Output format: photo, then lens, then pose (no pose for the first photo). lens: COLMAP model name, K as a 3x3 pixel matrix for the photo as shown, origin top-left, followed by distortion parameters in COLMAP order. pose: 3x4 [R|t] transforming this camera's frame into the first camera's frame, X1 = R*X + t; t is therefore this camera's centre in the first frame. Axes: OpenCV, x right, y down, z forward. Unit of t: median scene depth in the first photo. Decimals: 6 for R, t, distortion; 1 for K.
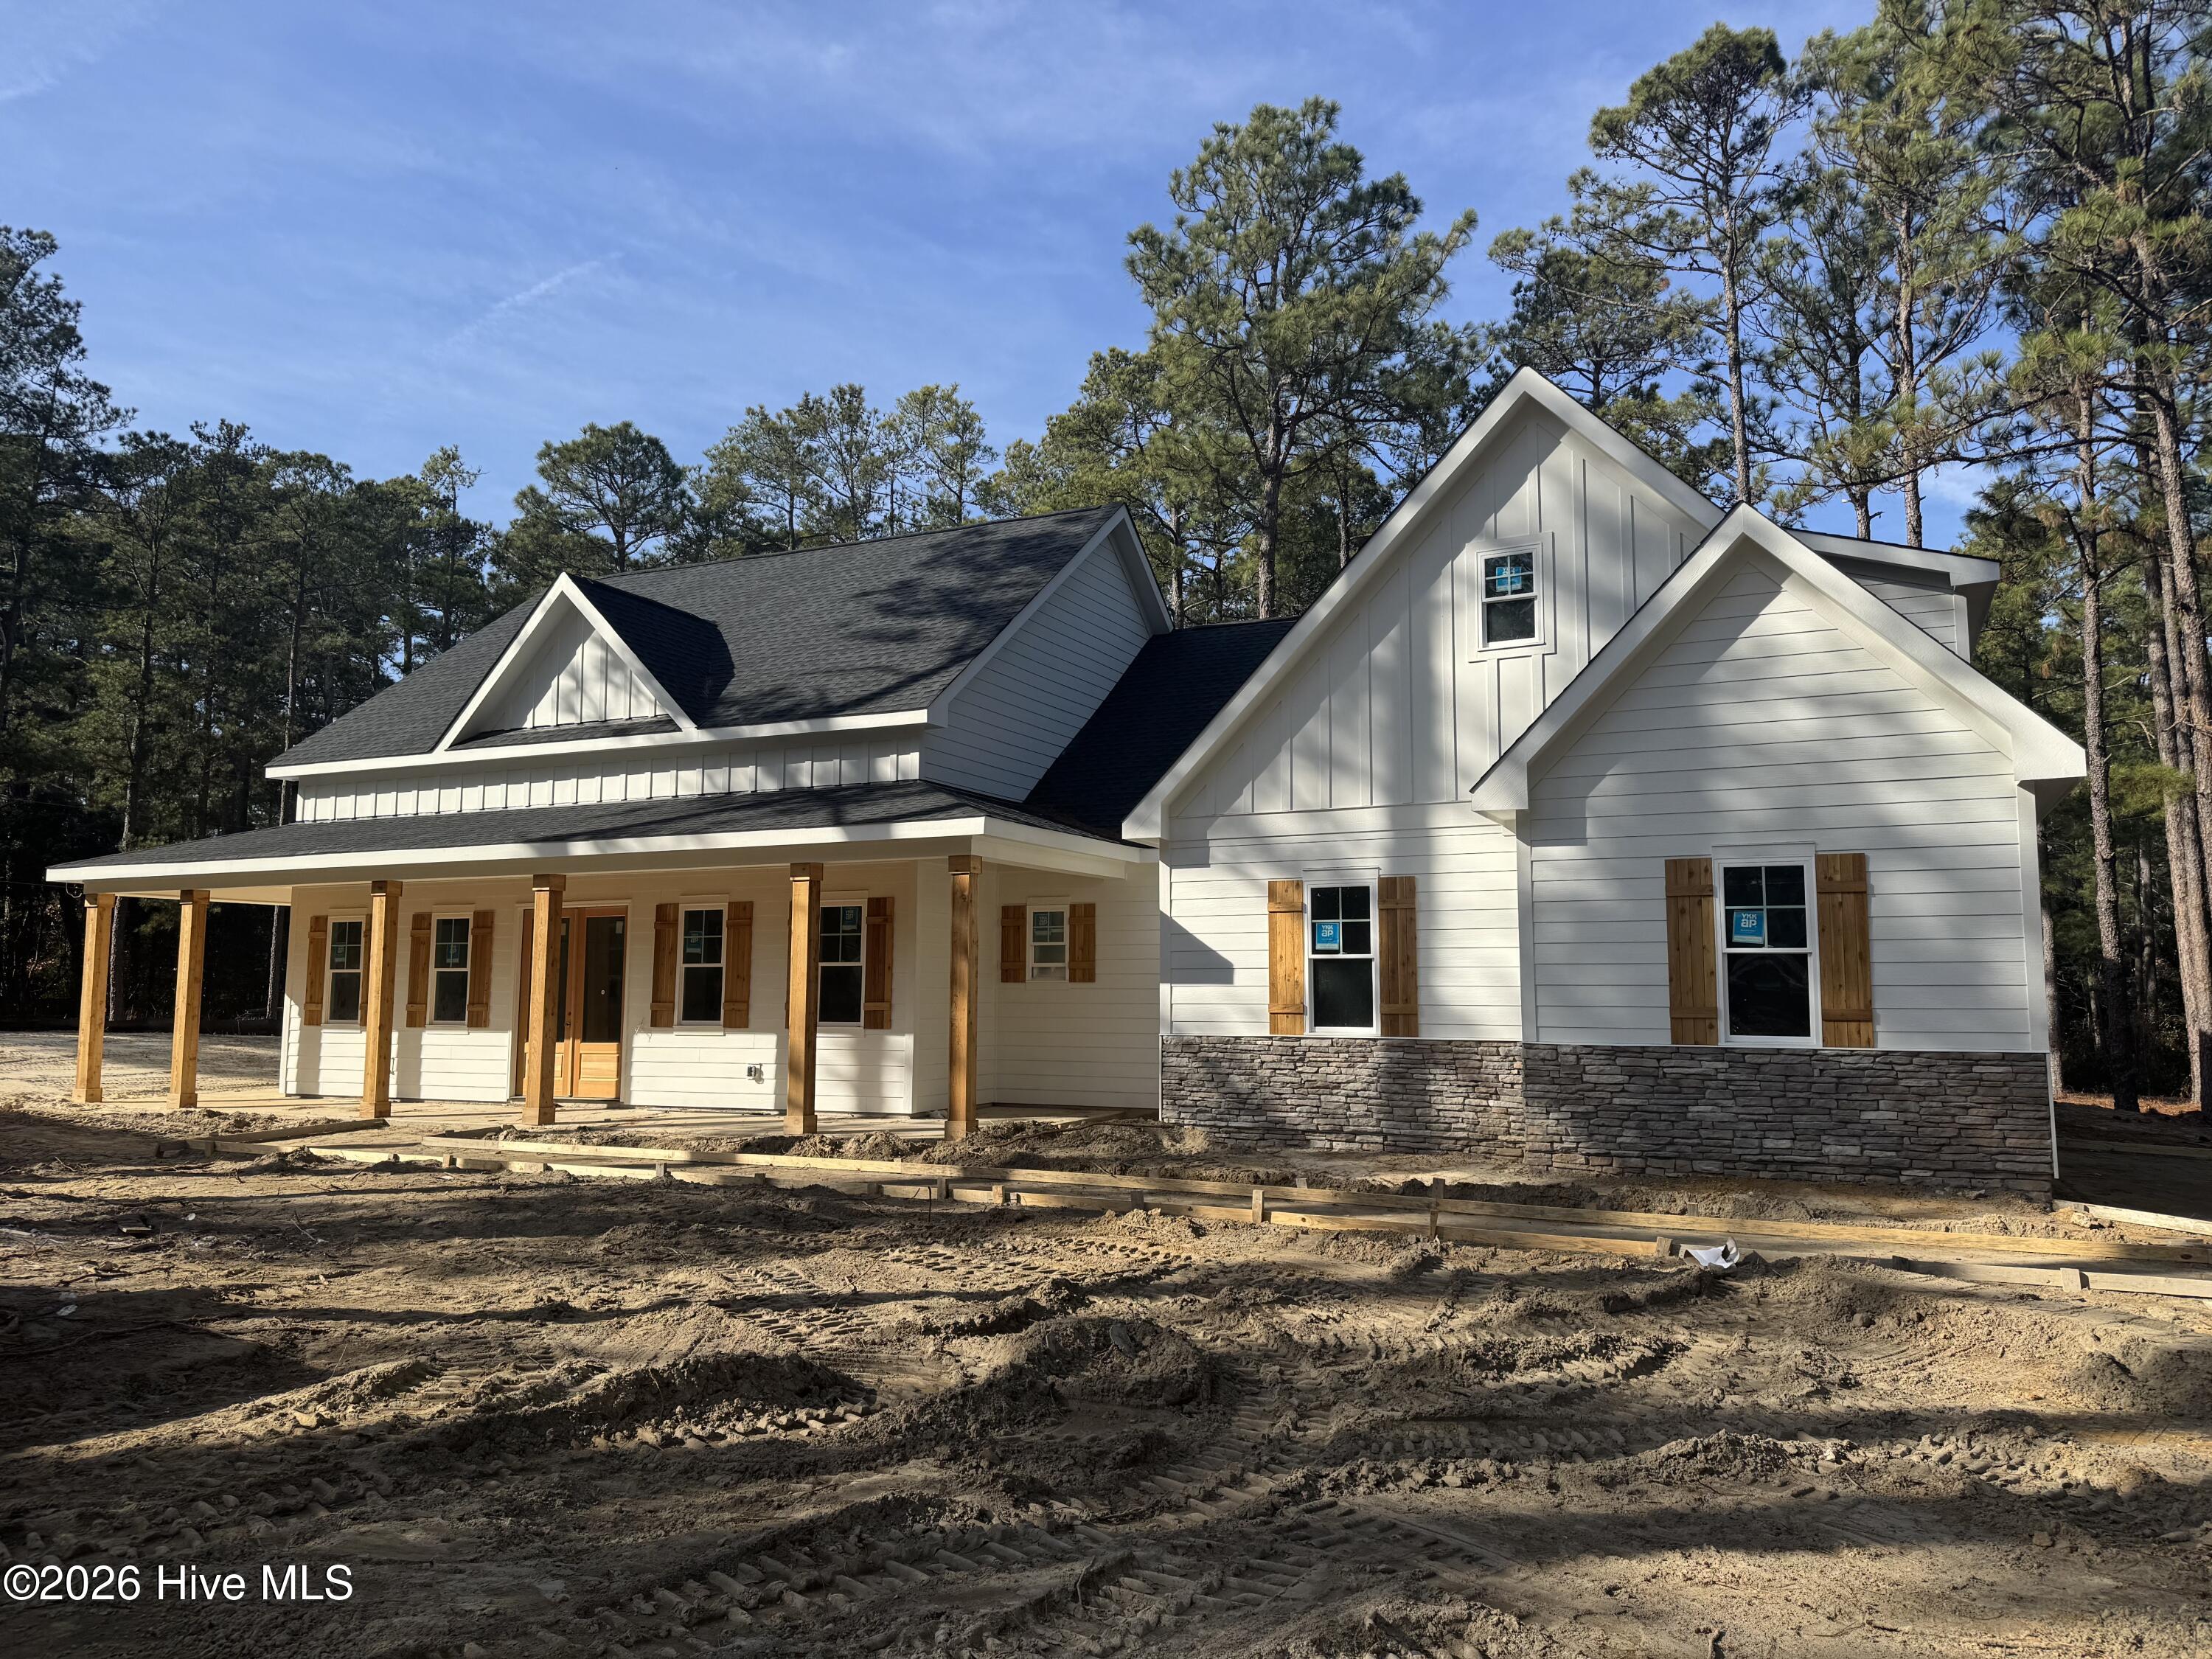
lens RADIAL K [[1545.7, 0, 1108.2], [0, 1545.7, 819.5], [0, 0, 1]] dist [0.037847, -0.016794]
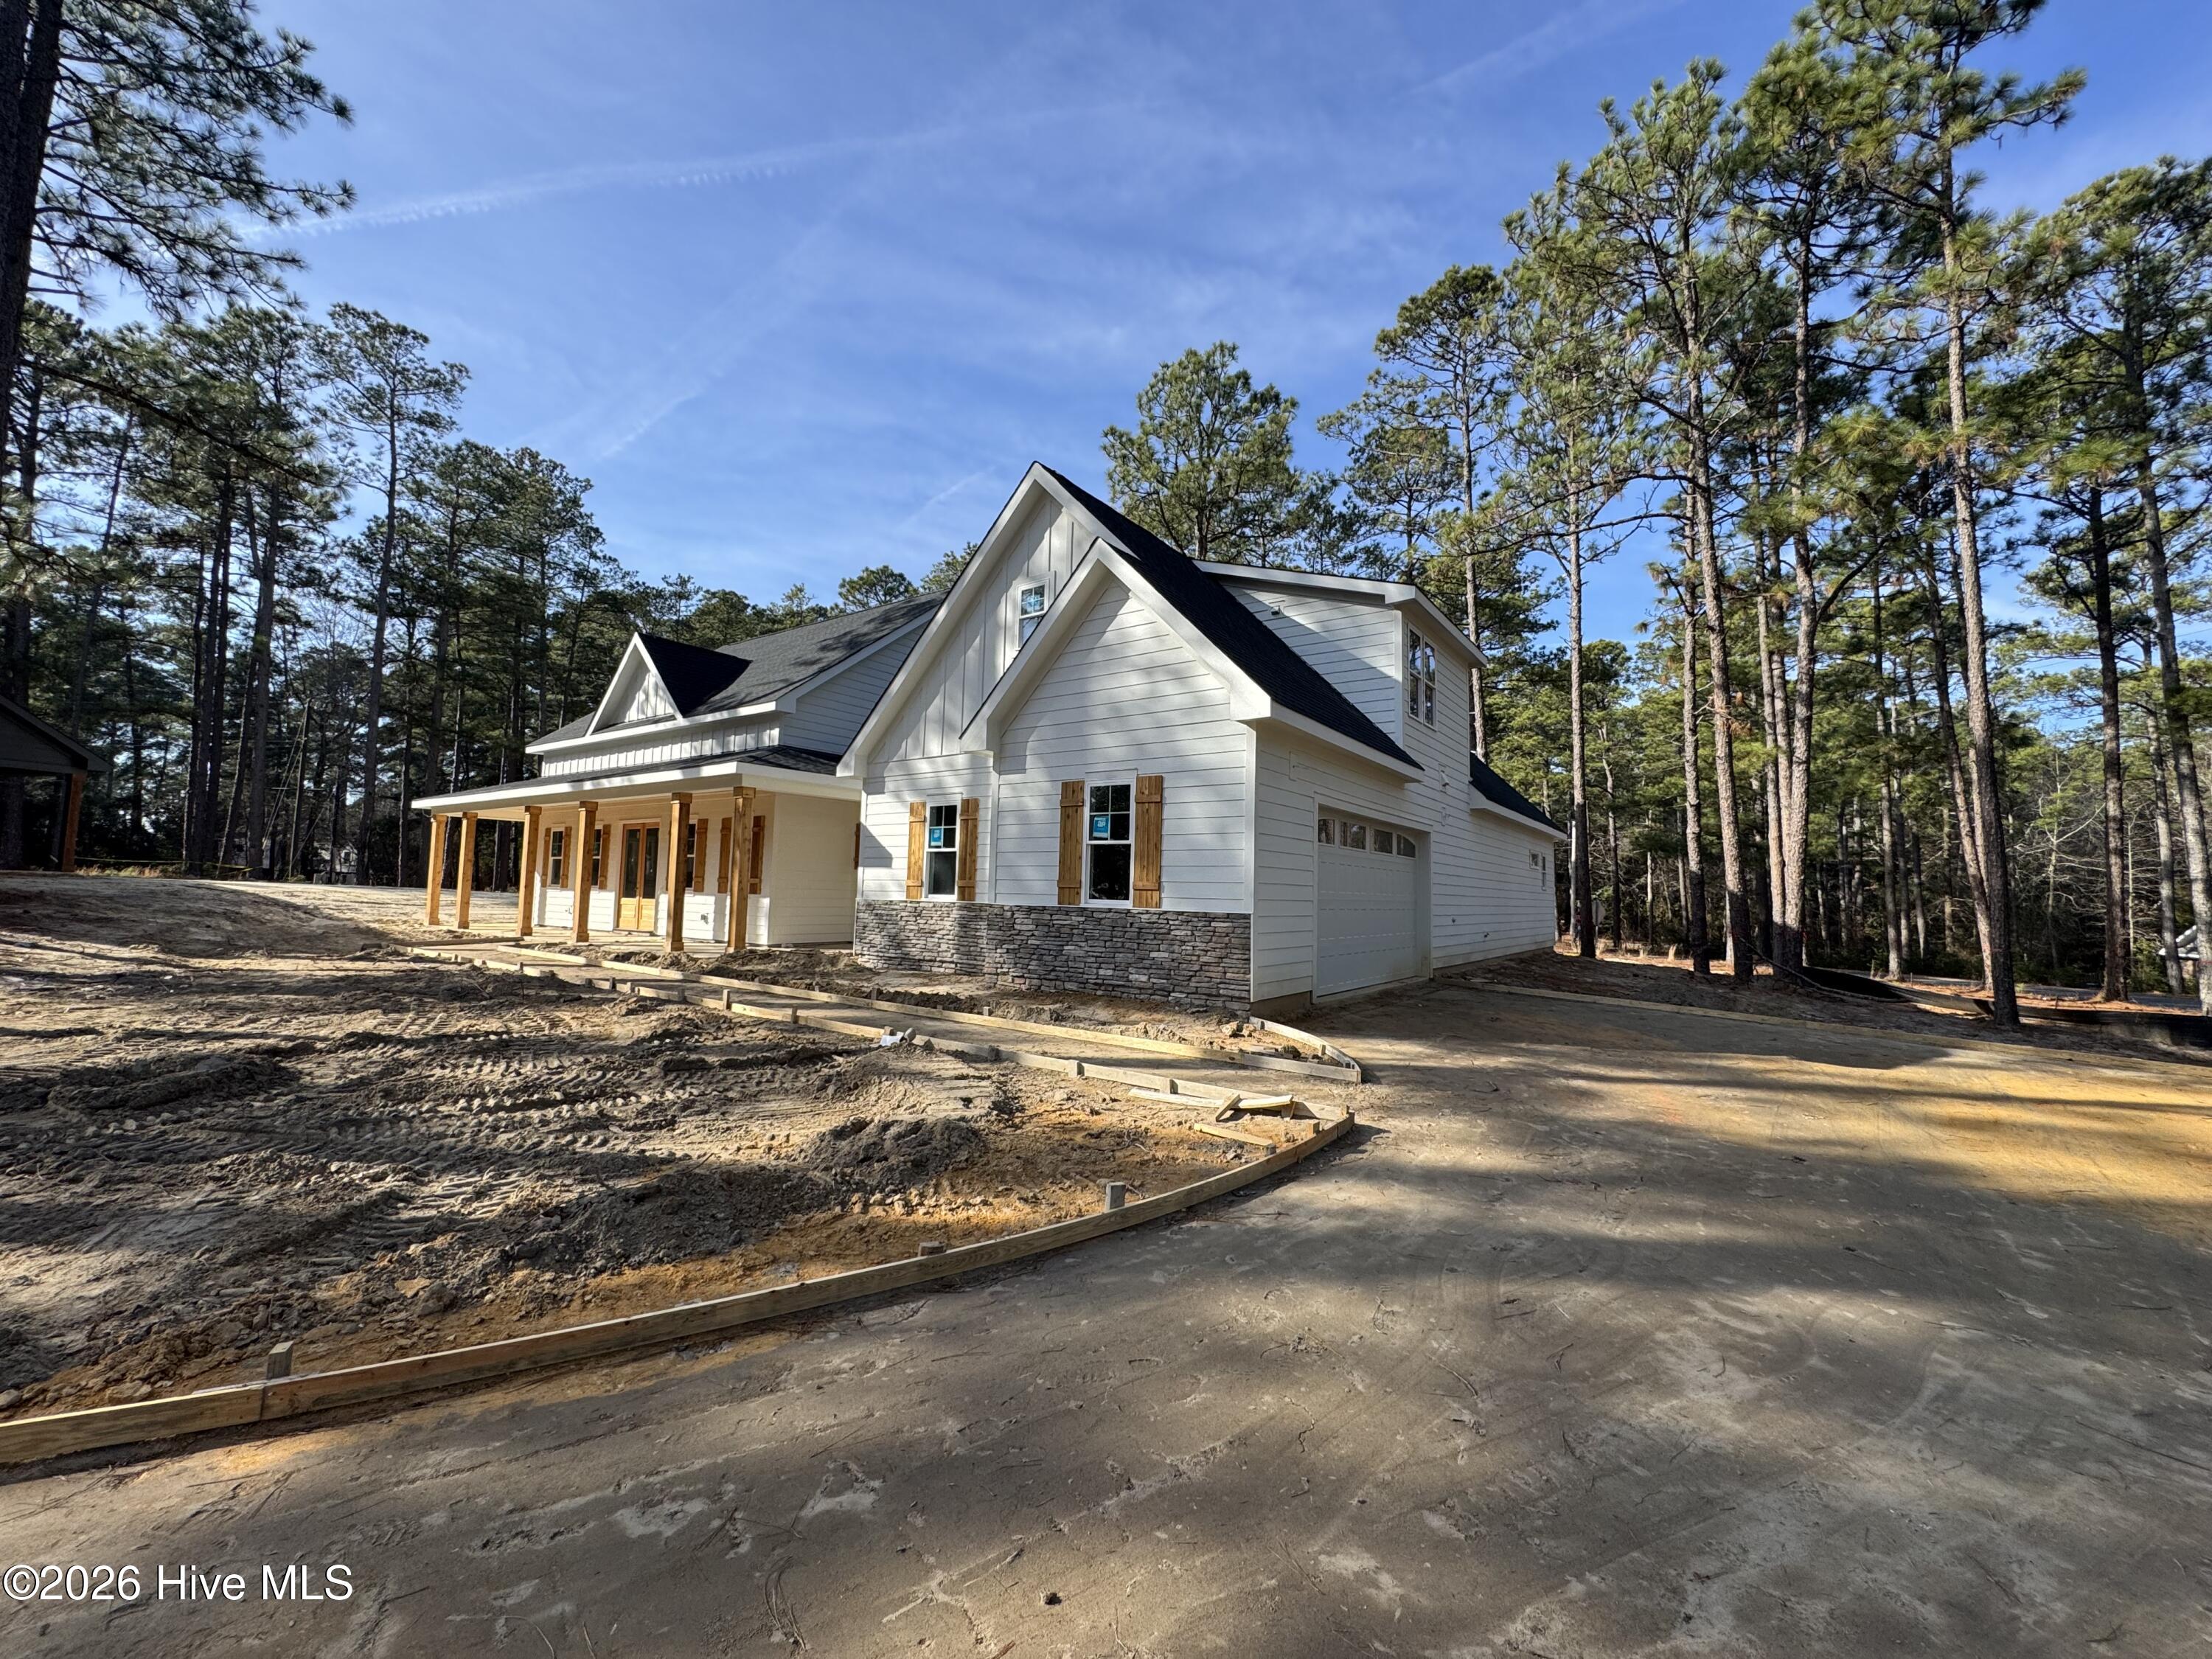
lens RADIAL K [[882.7, 0, 1106.7], [0, 882.7, 812.8], [0, 0, 1]] dist [0.000234, 0.000129]
pose [[0.983517, 0.004815, -0.180750, 0.458237], [-0.001147, 0.999791, 0.020390, 0.031445], [0.180810, -0.019847, 0.983318, 0.144015]]
